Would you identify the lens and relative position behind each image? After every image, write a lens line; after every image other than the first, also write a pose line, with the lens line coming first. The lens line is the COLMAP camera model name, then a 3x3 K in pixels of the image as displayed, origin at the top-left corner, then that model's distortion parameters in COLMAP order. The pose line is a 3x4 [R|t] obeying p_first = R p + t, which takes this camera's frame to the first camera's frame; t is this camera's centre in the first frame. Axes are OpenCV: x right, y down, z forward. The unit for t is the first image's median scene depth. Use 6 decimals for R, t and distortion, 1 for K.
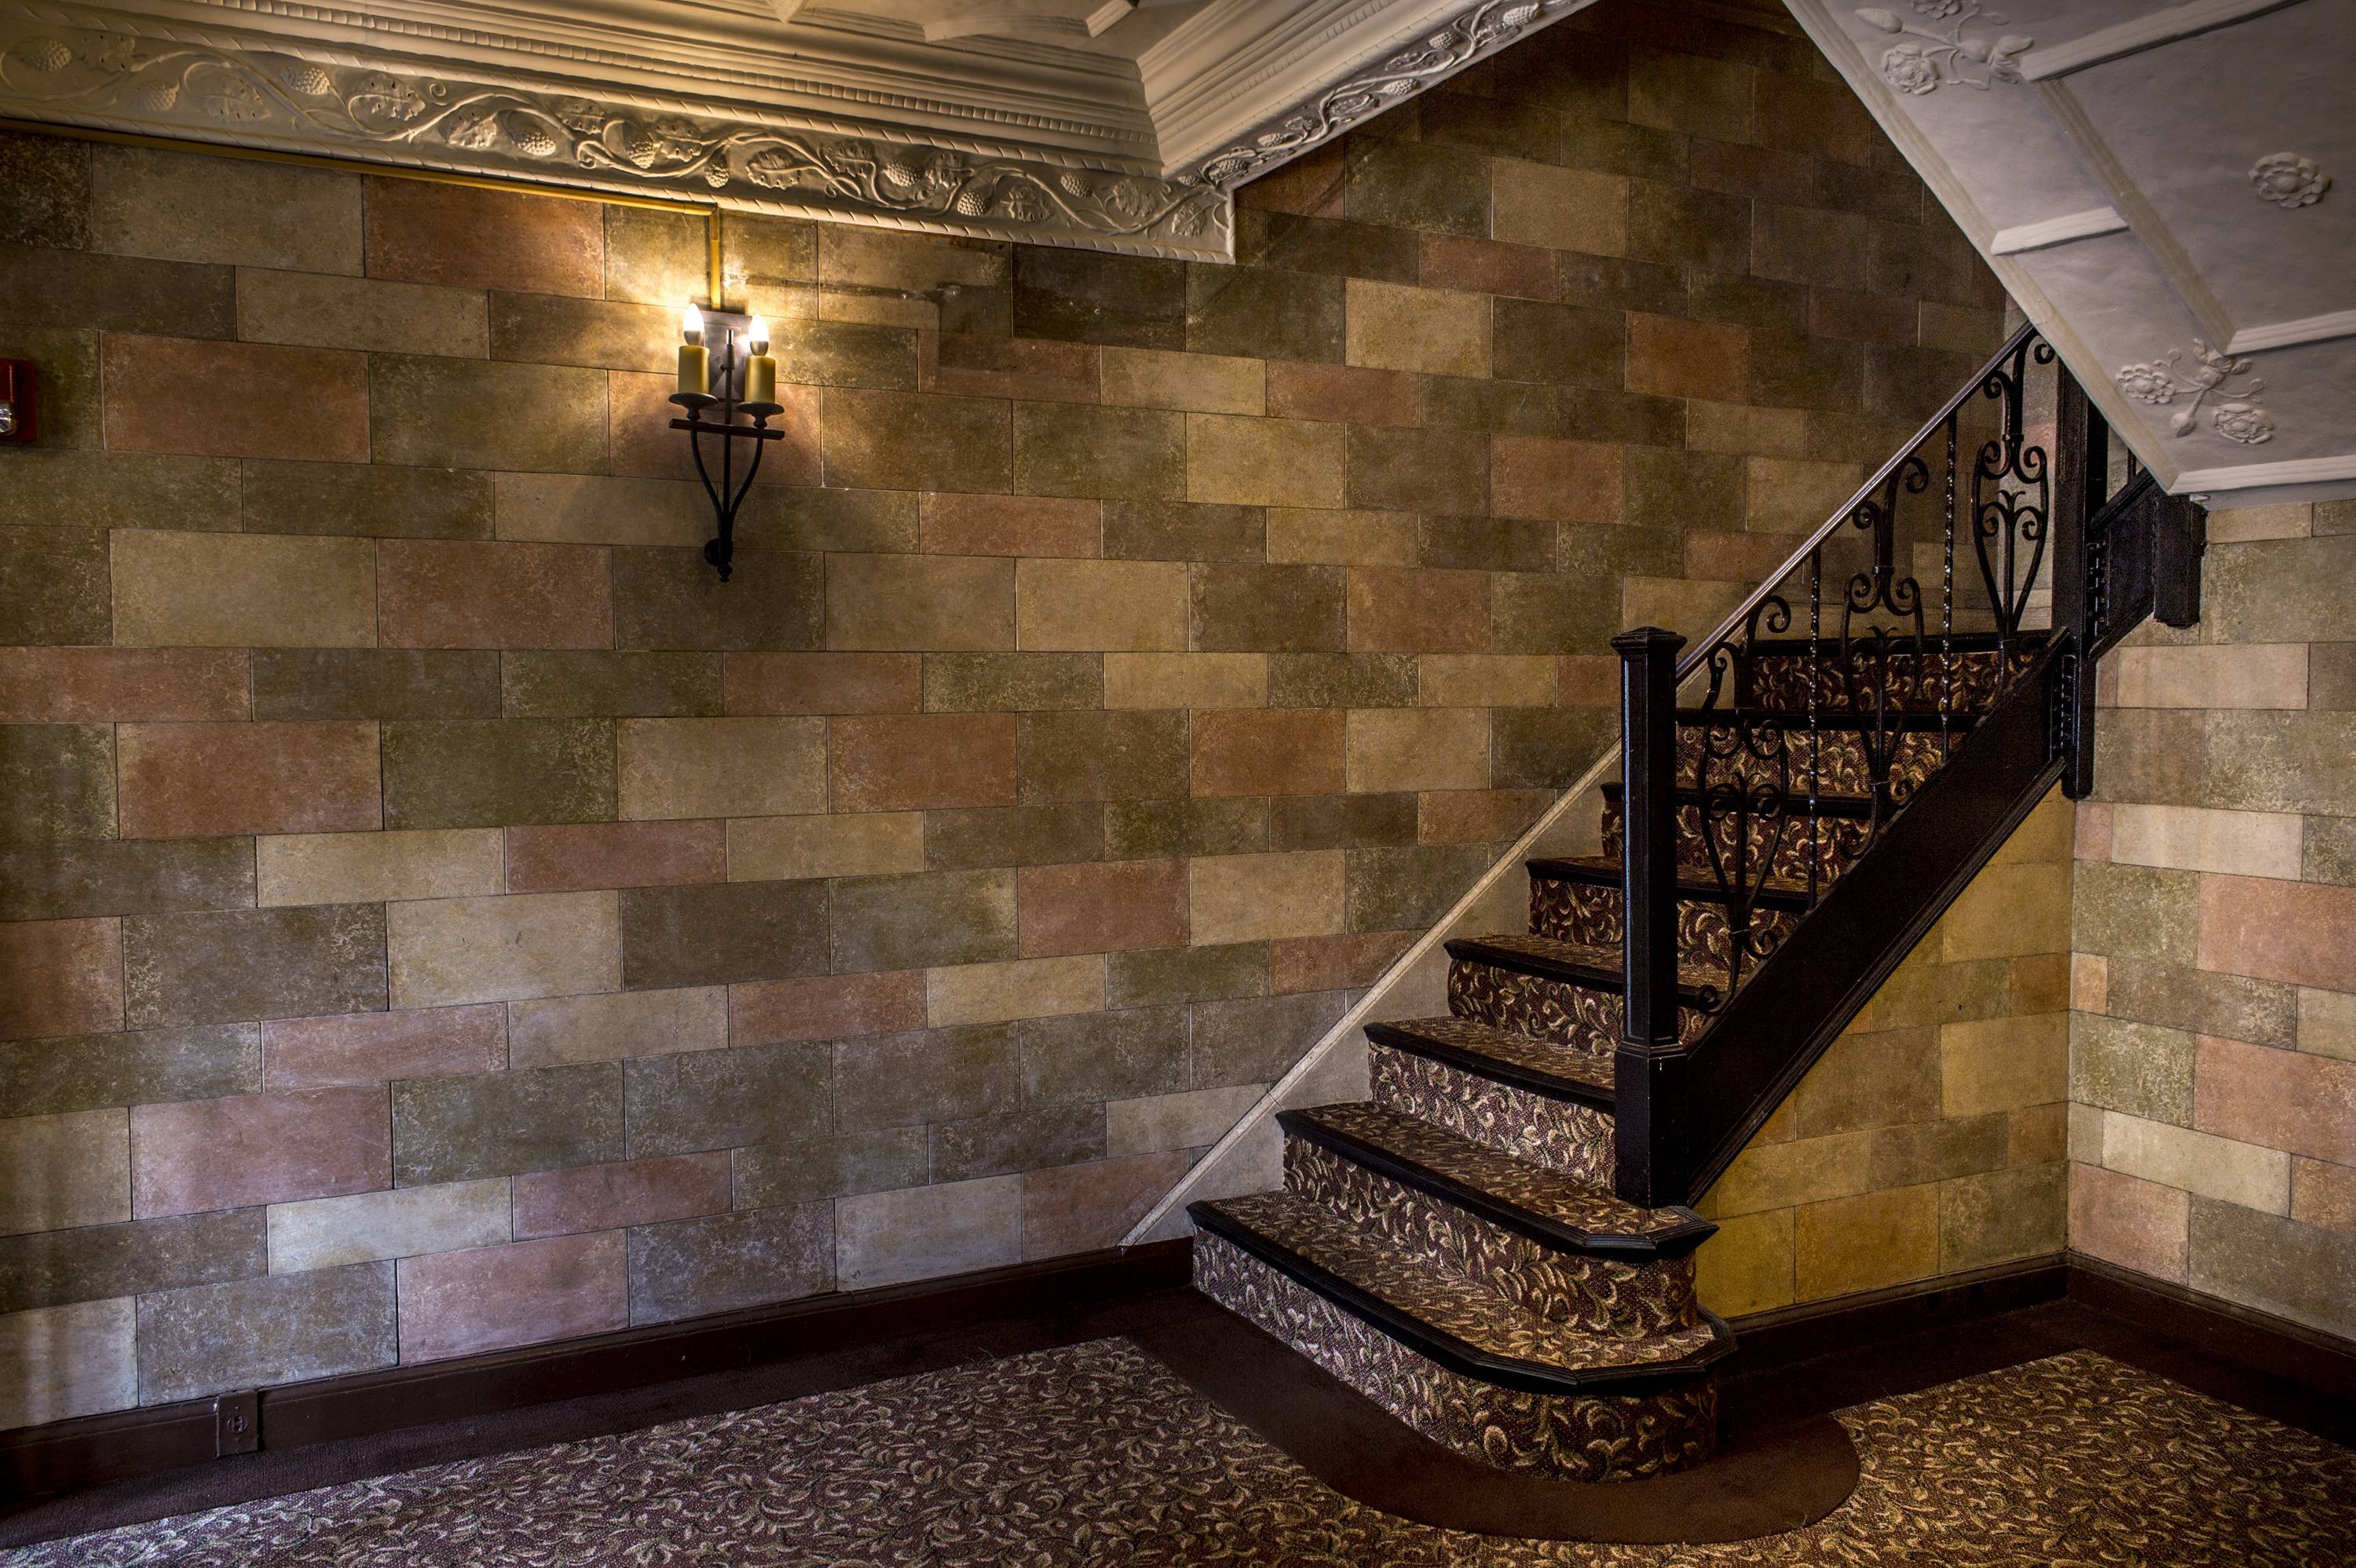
lens RADIAL K [[1958.3, 0, 1178.0], [0, 1958.3, 784.0], [0, 0, 1]] dist [0.026482, 0.000013]
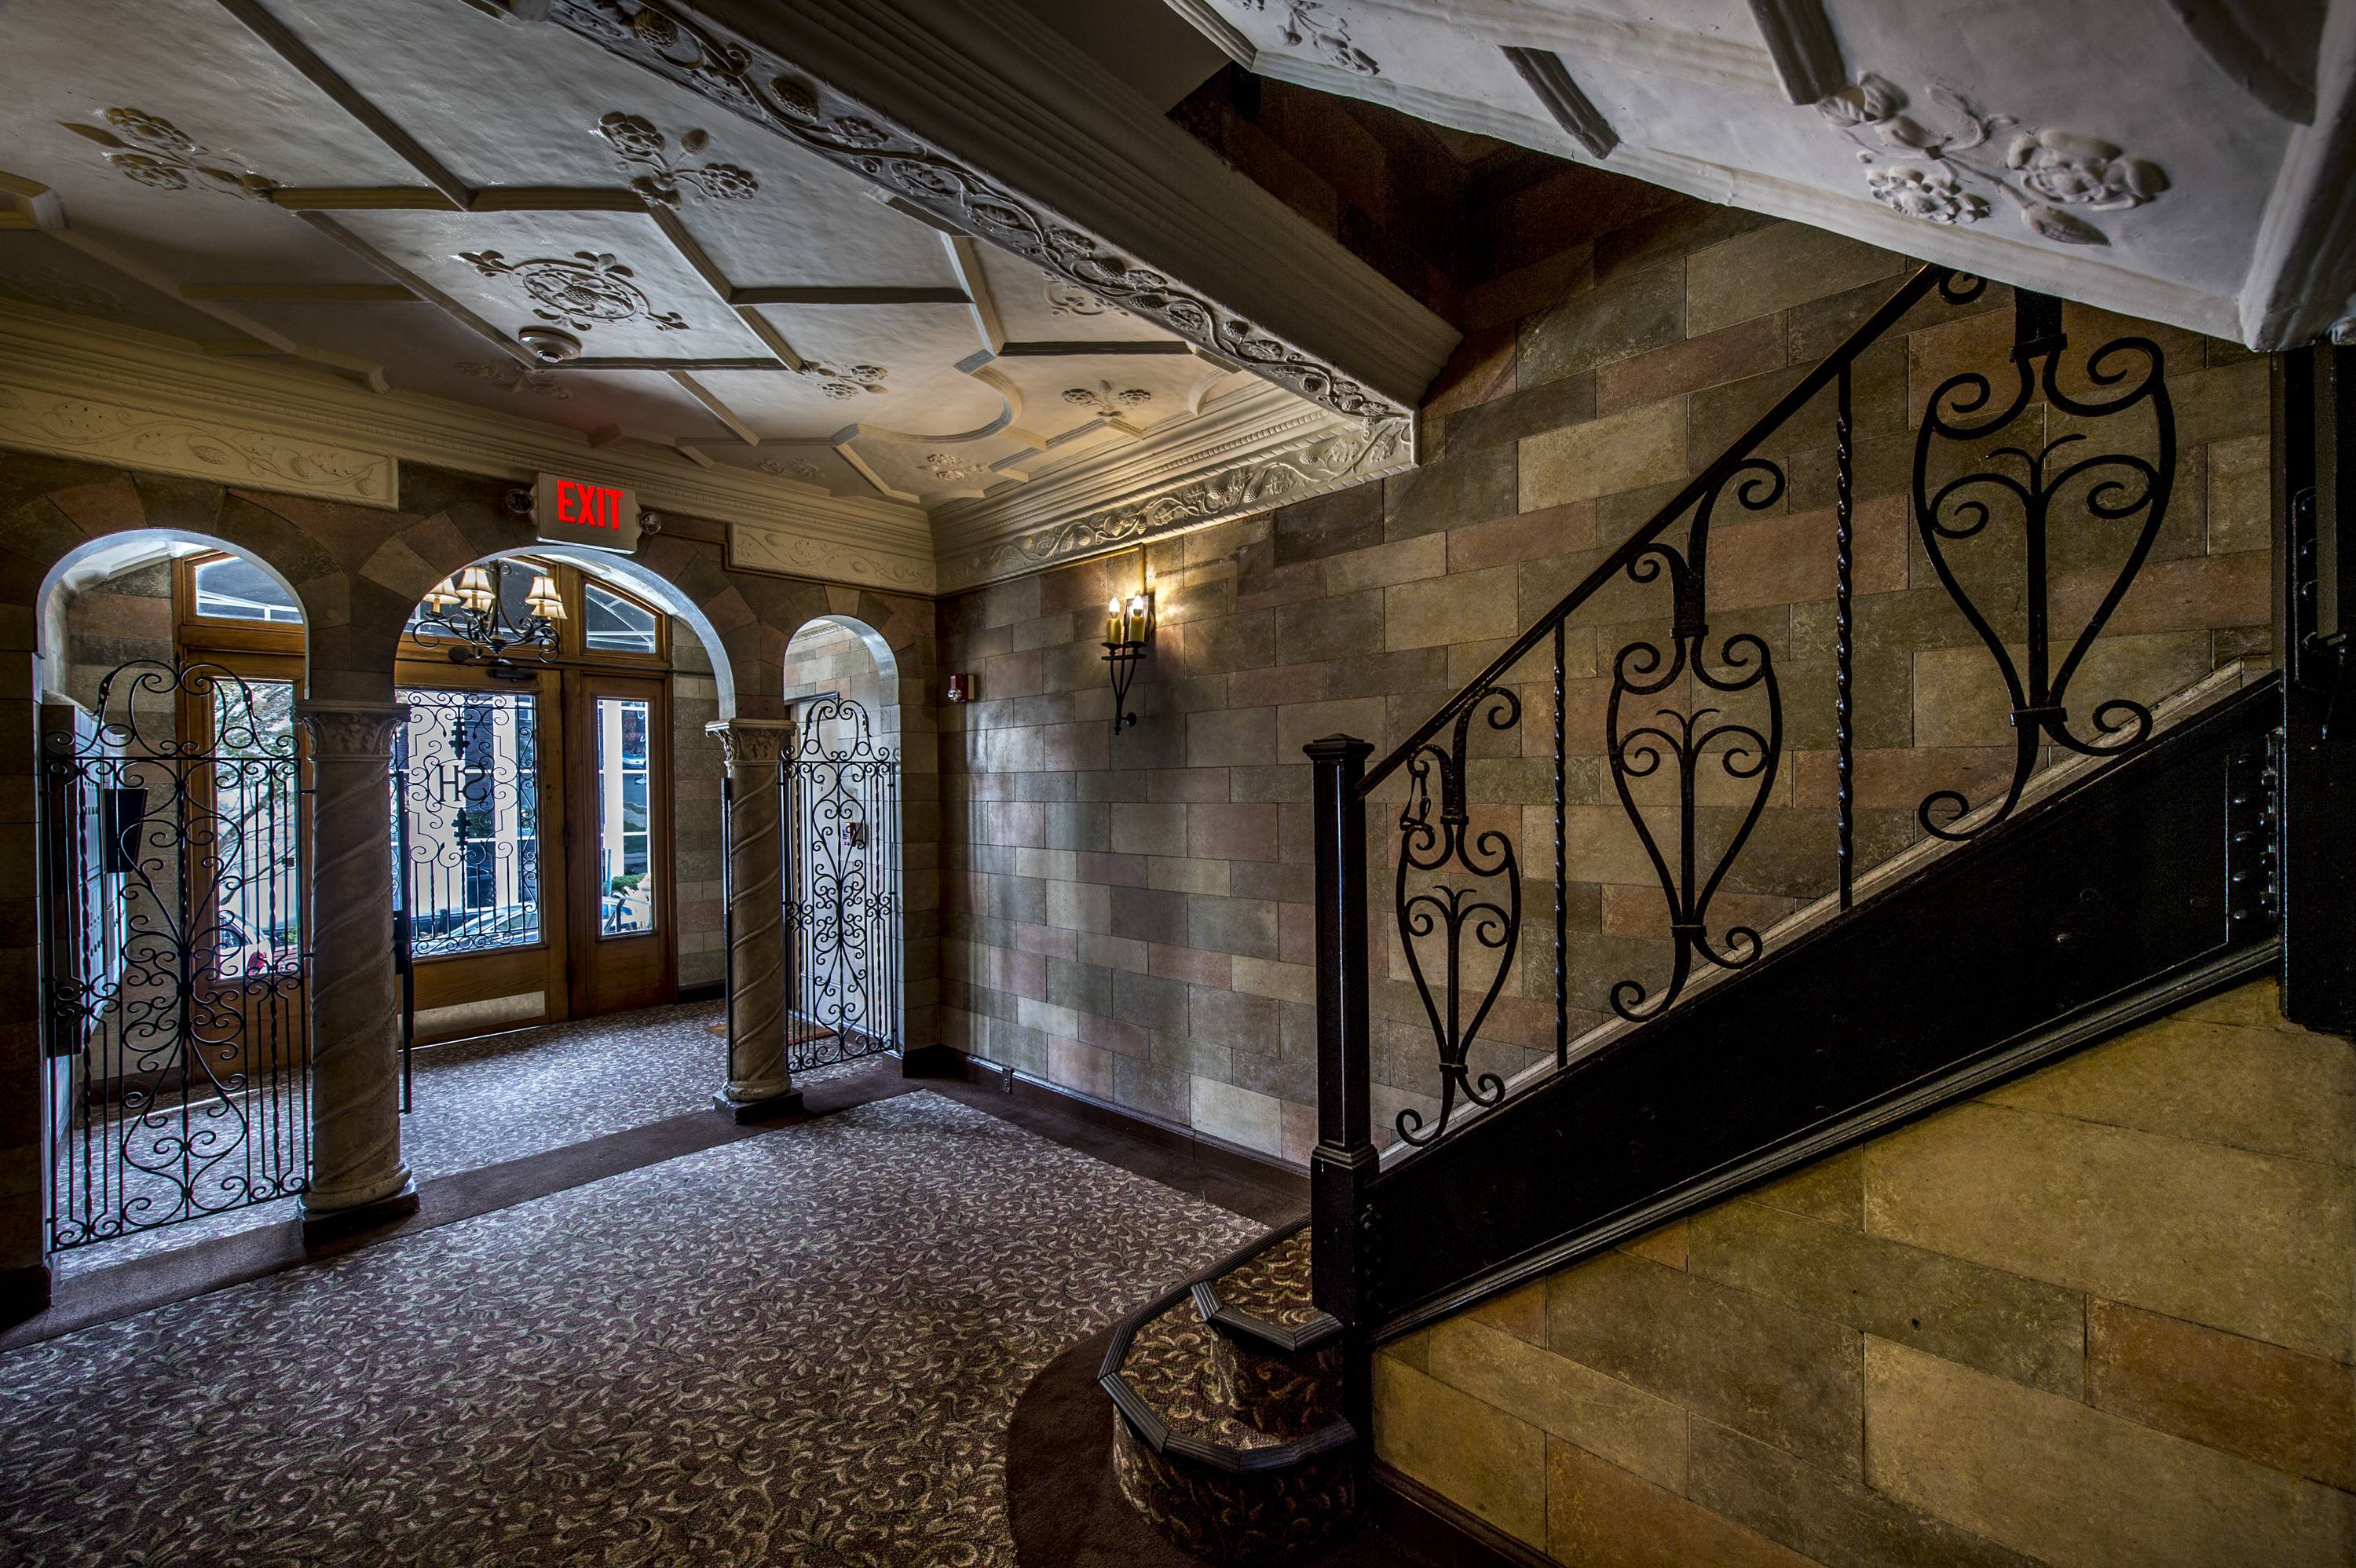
lens RADIAL K [[900.1, 0, 1074.8], [0, 900.1, 785.8], [0, 0, 1]] dist [0.018594, -0.000120]
pose [[0.290921, 0.000510, -0.956747, 0.606063], [-0.038286, 0.999205, -0.011110, -0.039099], [0.955981, 0.039862, 0.290709, 0.681032]]
